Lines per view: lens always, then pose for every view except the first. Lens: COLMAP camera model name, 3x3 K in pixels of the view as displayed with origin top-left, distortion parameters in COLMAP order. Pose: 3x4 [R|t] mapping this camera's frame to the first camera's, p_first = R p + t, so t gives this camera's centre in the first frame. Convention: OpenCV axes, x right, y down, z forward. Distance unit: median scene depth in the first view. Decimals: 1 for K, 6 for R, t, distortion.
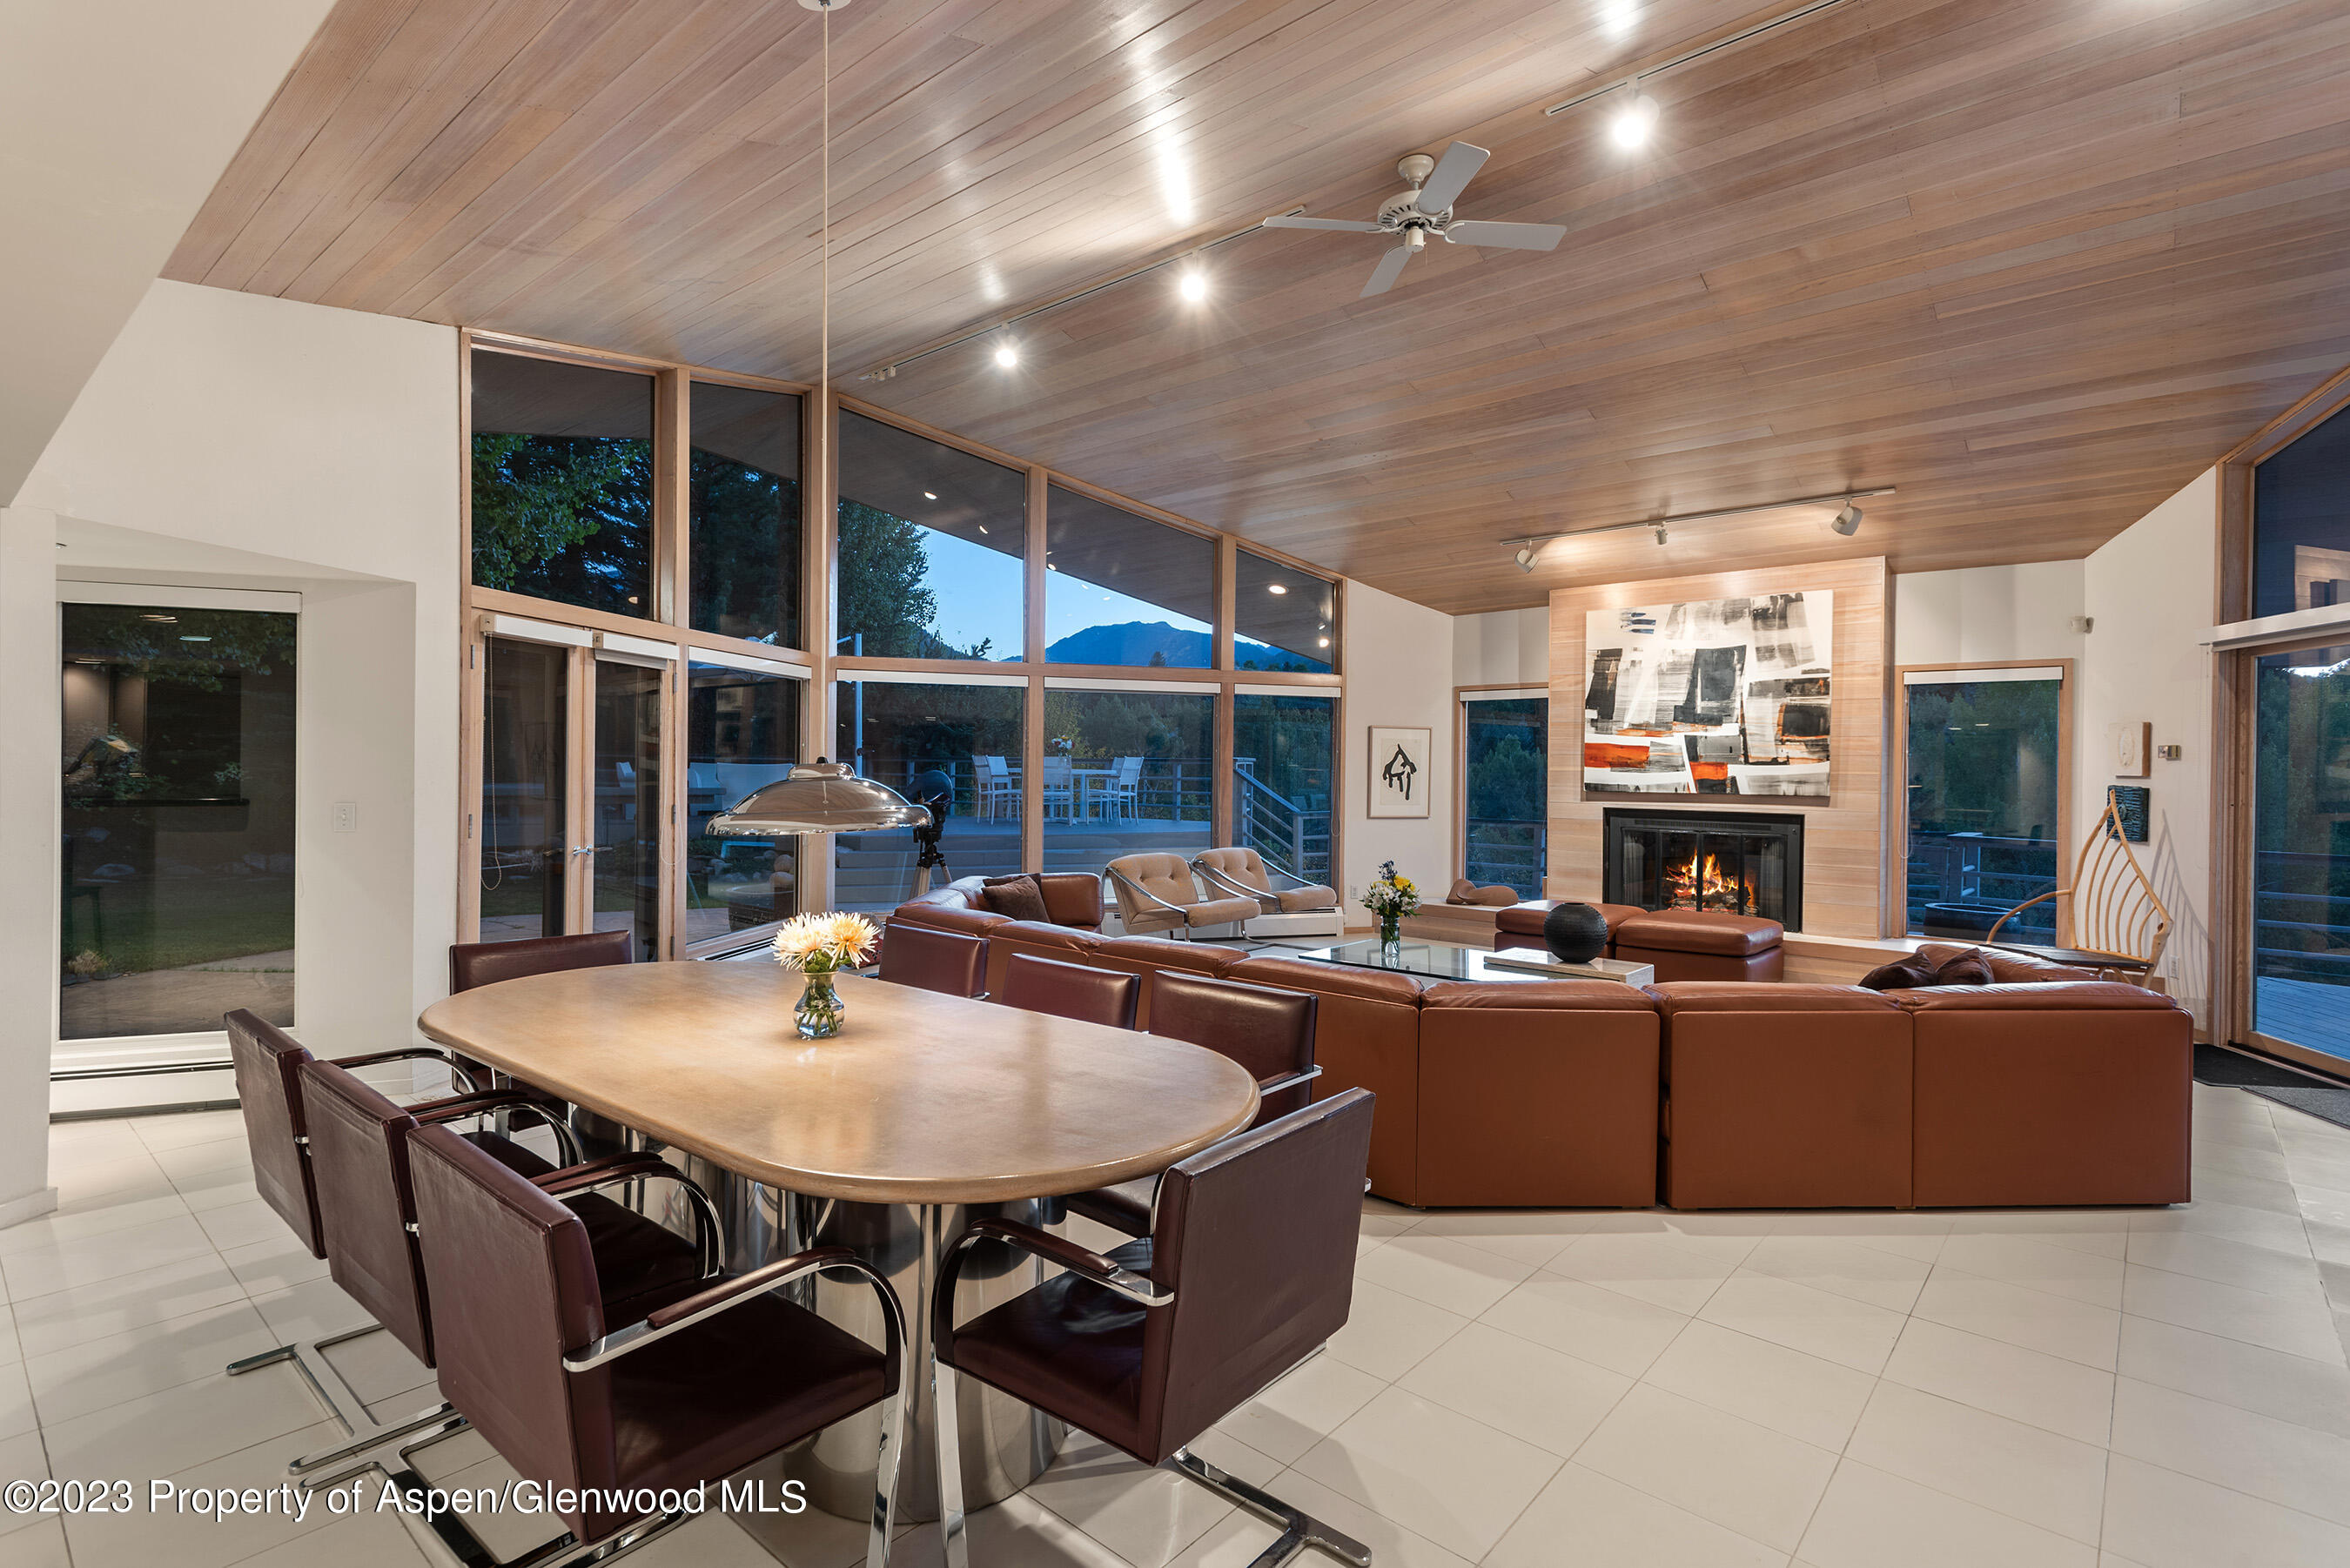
lens RADIAL K [[1122.8, 0, 1176.7], [0, 1122.8, 770.1], [0, 0, 1]] dist [0.018251, 0.000012]
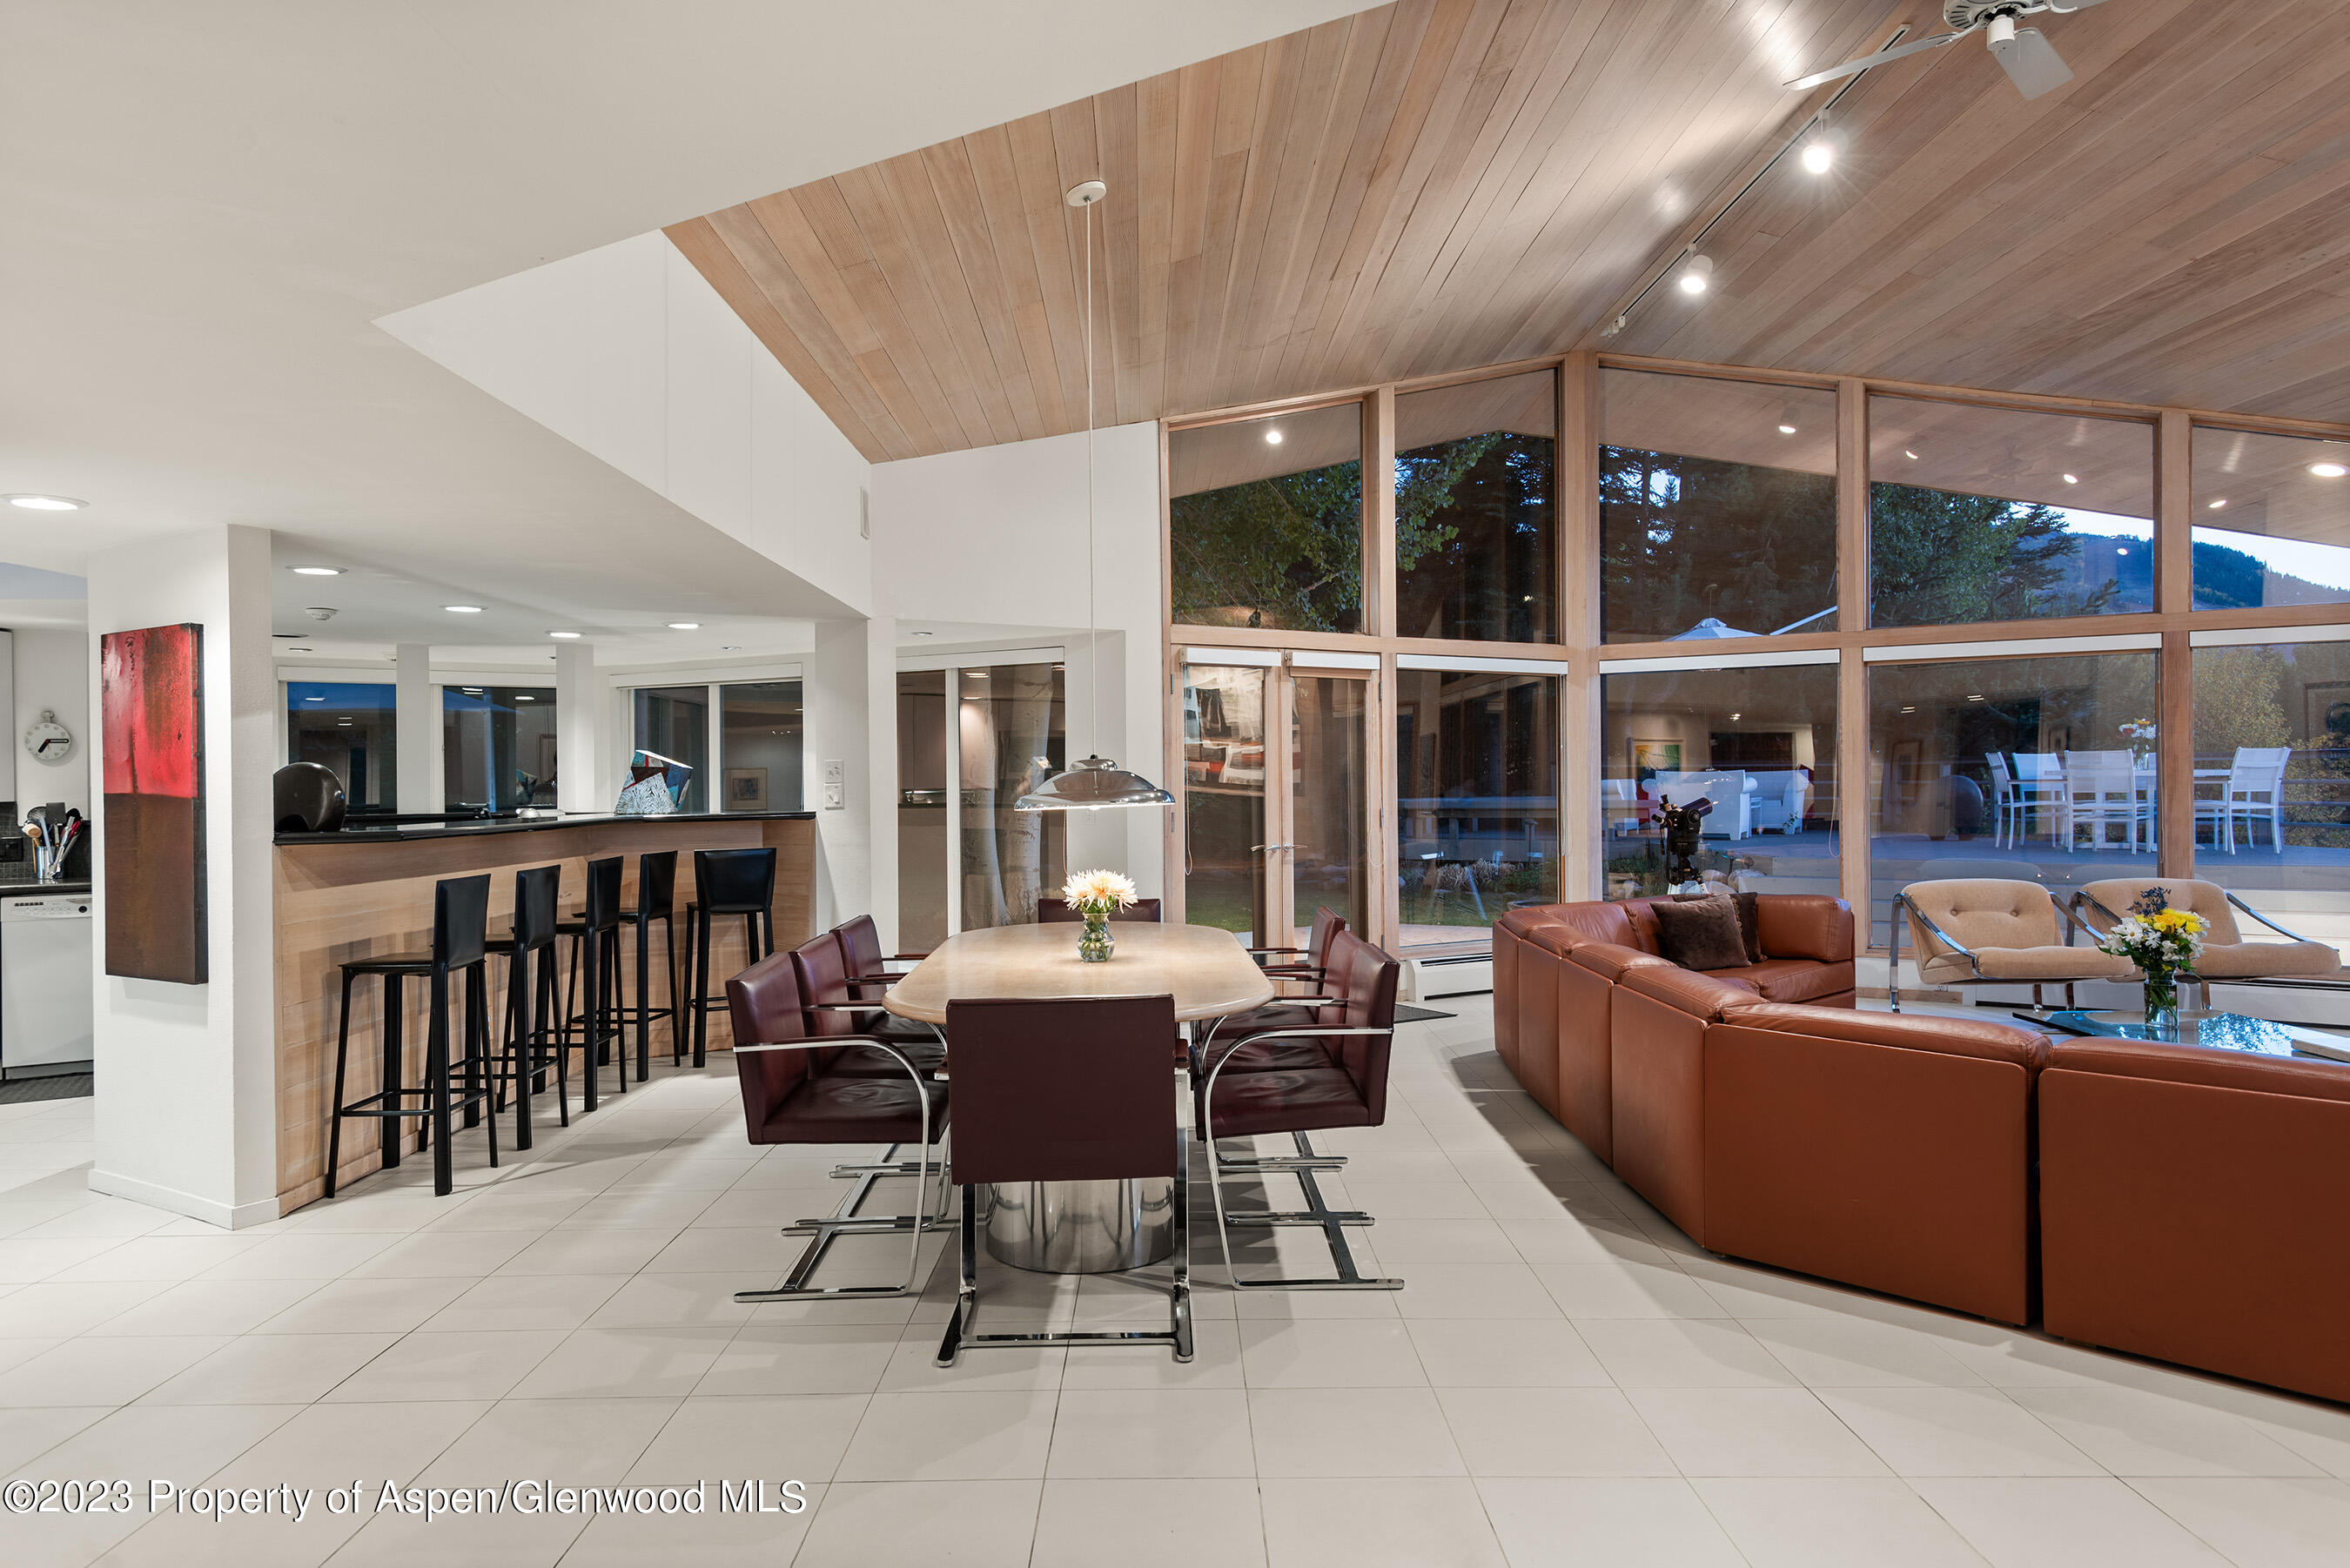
lens RADIAL K [[1468.1, 0, 1171.8], [0, 1468.1, 788.1], [0, 0, 1]] dist [0.020851, -0.004538]
pose [[0.653456, -0.011704, -0.756874, 0.363961], [0.012719, 0.999909, -0.004480, 0.013011], [0.756857, -0.006699, 0.653546, -0.026535]]
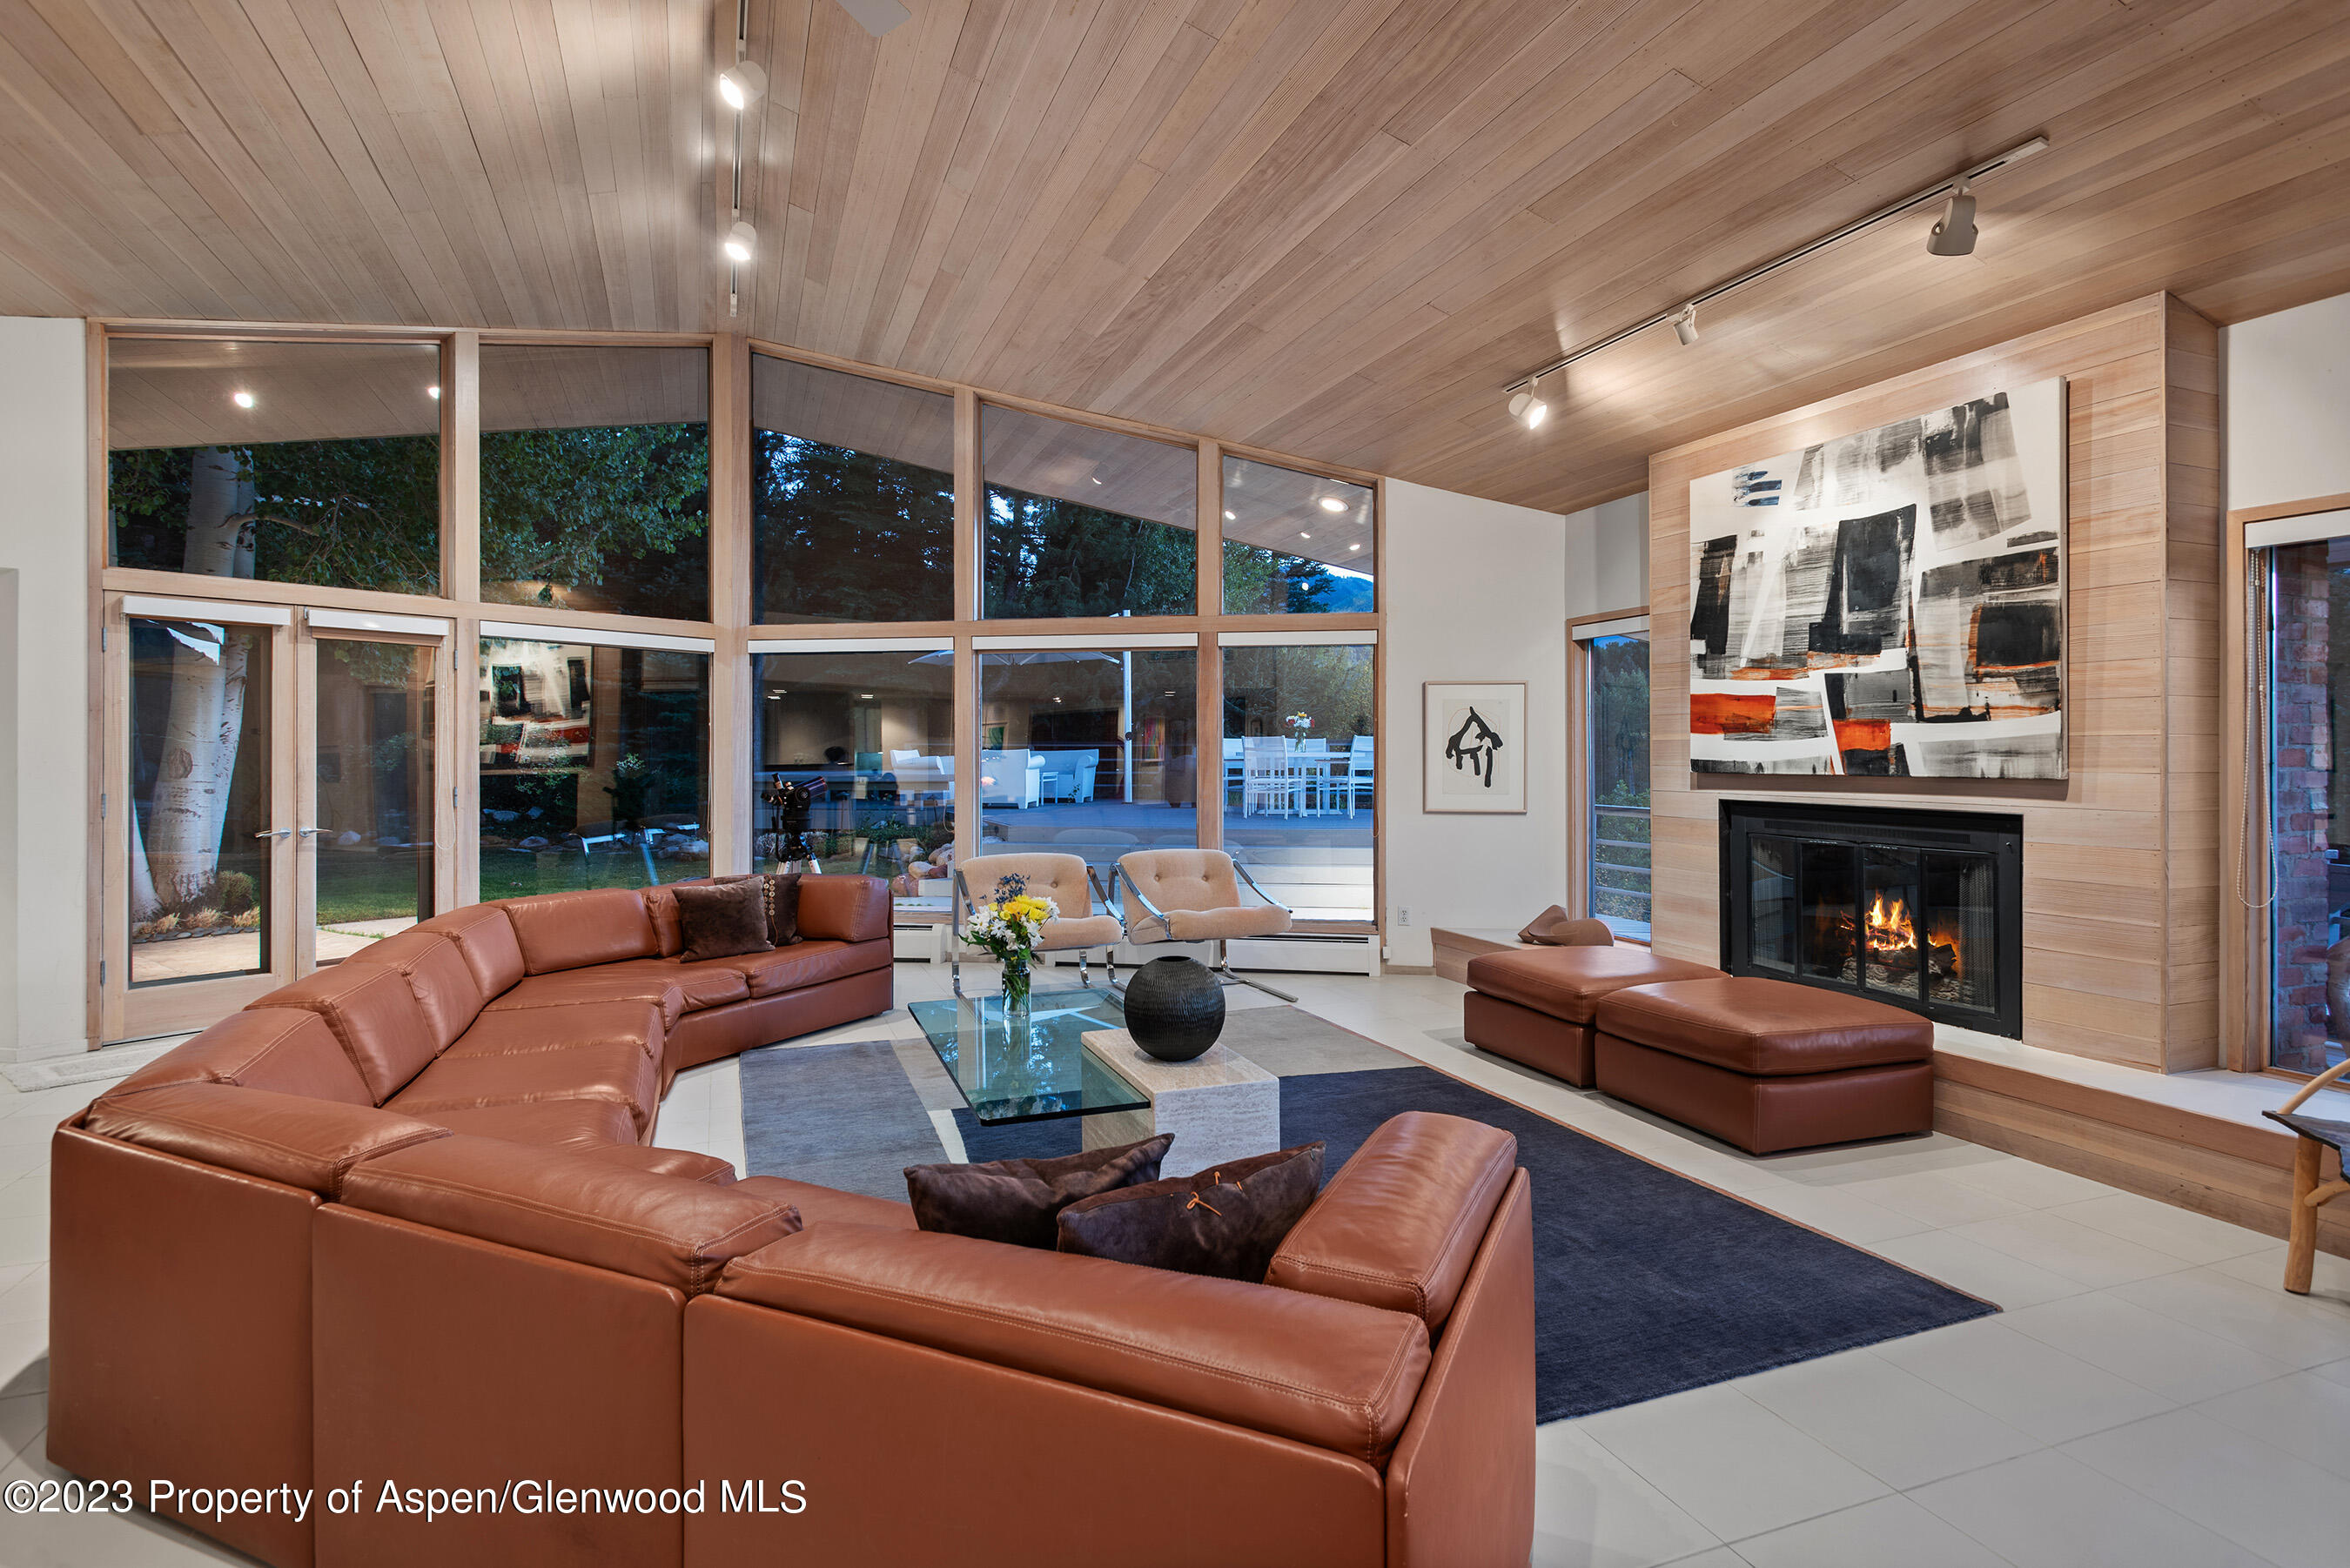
lens RADIAL K [[1188.6, 0, 1170.6], [0, 1188.6, 748.2], [0, 0, 1]] dist [0.009565, -0.005534]
pose [[0.880492, -0.012307, -0.473901, 0.458162], [0.007220, 0.999895, -0.012551, 0.012433], [0.474006, 0.007629, 0.880488, 0.318154]]
